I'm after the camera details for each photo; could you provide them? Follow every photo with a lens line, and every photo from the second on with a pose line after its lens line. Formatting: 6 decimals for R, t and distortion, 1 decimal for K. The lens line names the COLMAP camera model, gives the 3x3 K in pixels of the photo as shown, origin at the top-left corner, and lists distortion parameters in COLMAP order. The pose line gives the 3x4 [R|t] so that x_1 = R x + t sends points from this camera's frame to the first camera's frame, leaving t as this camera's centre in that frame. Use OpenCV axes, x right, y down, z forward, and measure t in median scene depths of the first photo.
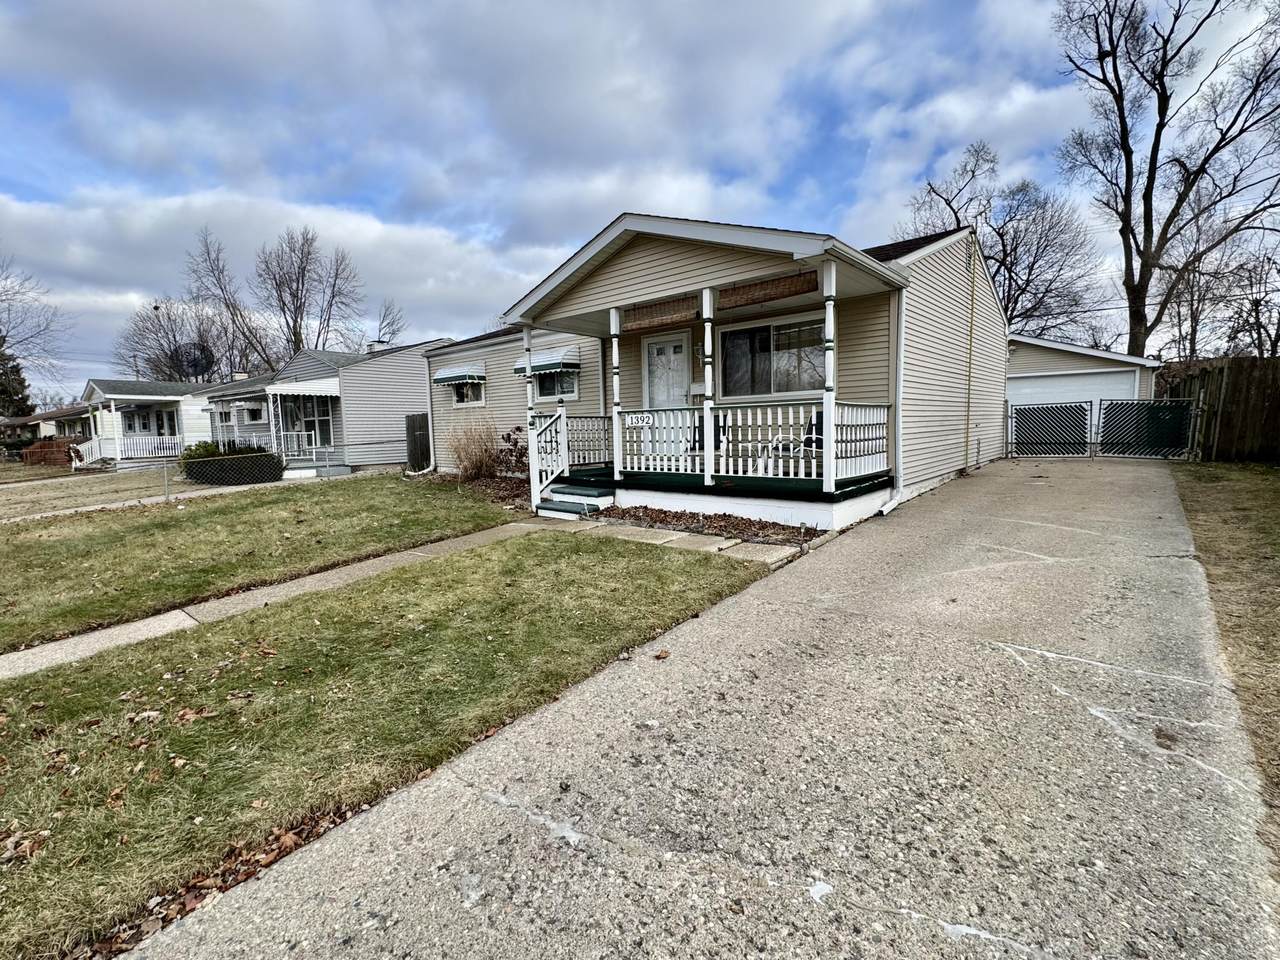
lens RADIAL K [[579.7, 0, 640.0], [0, 579.7, 480.0], [0, 0, 1]] dist [0.000611, 0.000011]
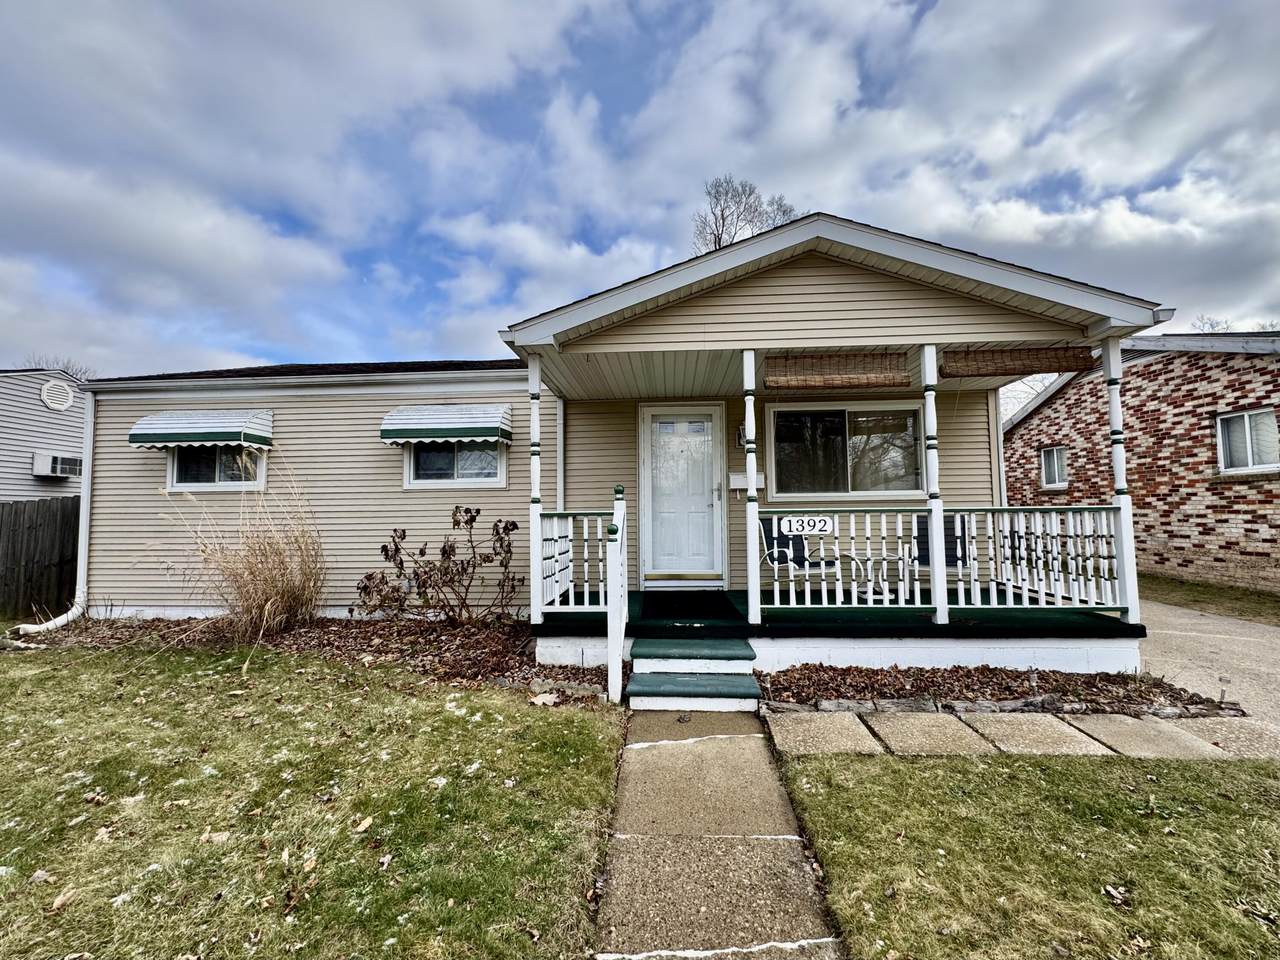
lens RADIAL K [[556.5, 0, 640.0], [0, 556.5, 480.0], [0, 0, 1]] dist [-0.008946, -0.000009]
pose [[0.792629, 0.058220, 0.606918, -0.467722], [0.047741, 0.986448, -0.156977, -0.059566], [-0.607832, 0.153400, 0.779108, 0.572714]]
